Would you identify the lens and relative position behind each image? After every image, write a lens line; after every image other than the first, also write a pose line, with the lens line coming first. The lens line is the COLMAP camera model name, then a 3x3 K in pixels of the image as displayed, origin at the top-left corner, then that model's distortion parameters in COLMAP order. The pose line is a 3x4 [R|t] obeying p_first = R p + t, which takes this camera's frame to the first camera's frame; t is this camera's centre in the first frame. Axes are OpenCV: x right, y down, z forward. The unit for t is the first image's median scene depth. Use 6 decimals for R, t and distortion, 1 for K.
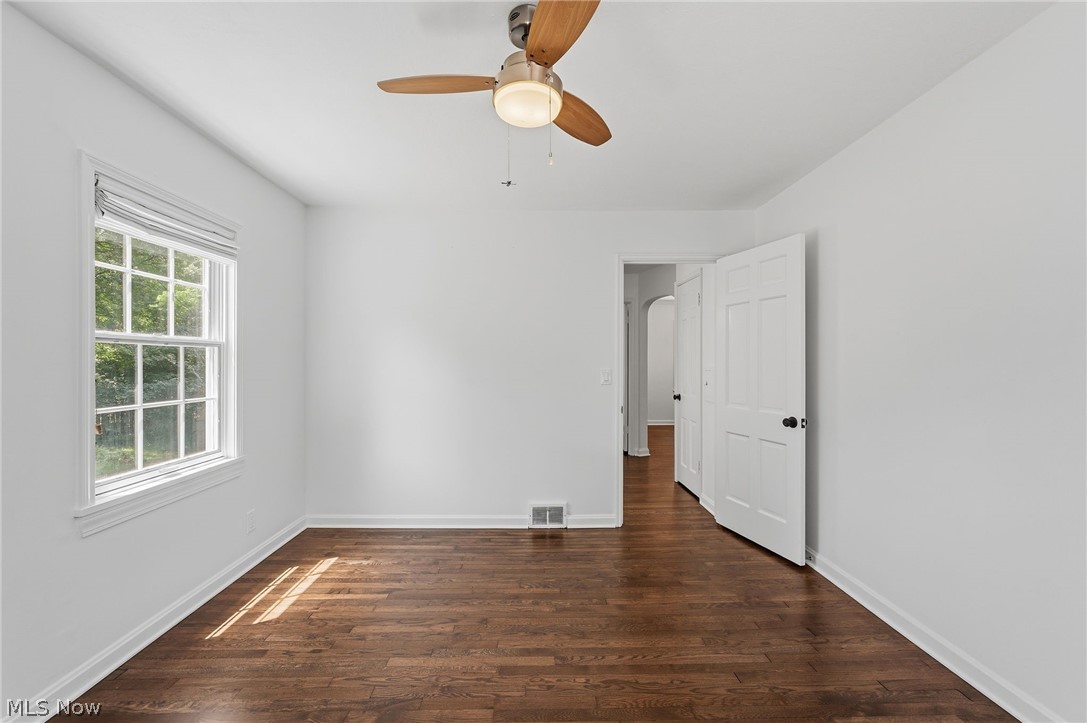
lens RADIAL K [[440.9, 0, 542.9], [0, 440.9, 361.8], [0, 0, 1]] dist [0.003426, 0.000492]
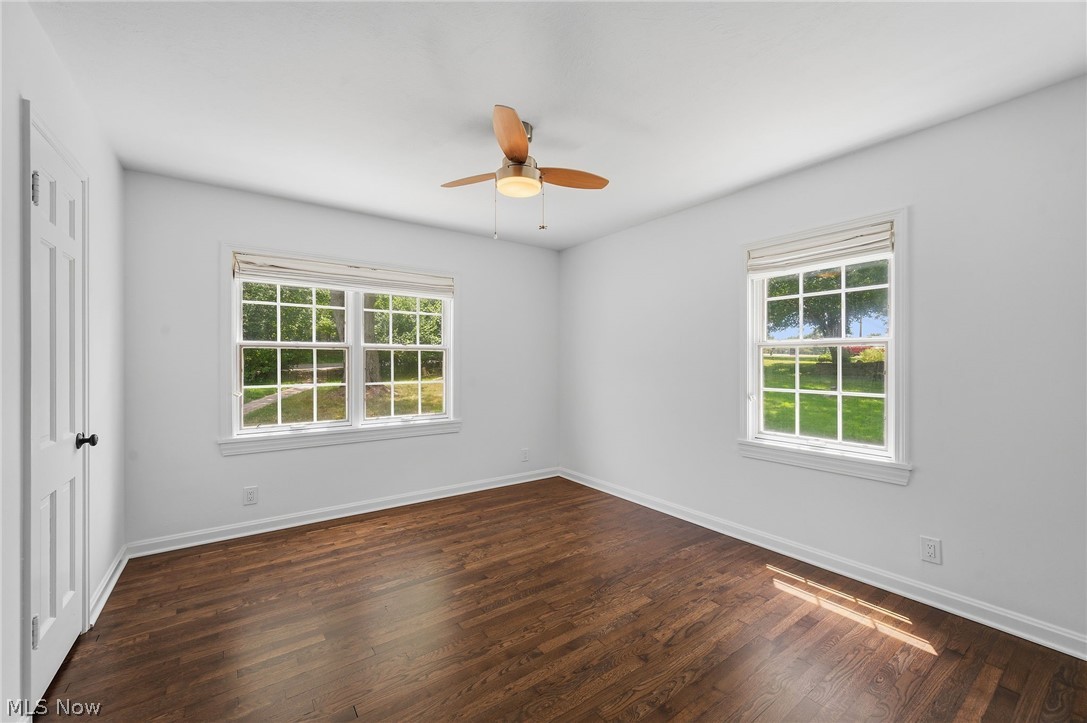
lens RADIAL K [[440.9, 0, 546.7], [0, 440.9, 362.5], [0, 0, 1]] dist [0.003426, 0.000492]
pose [[-0.824815, 0.000989, -0.565402, 0.496596], [0.001328, 0.999999, -0.000188, 0.007277], [0.565402, -0.000906, -0.824815, 1.551490]]
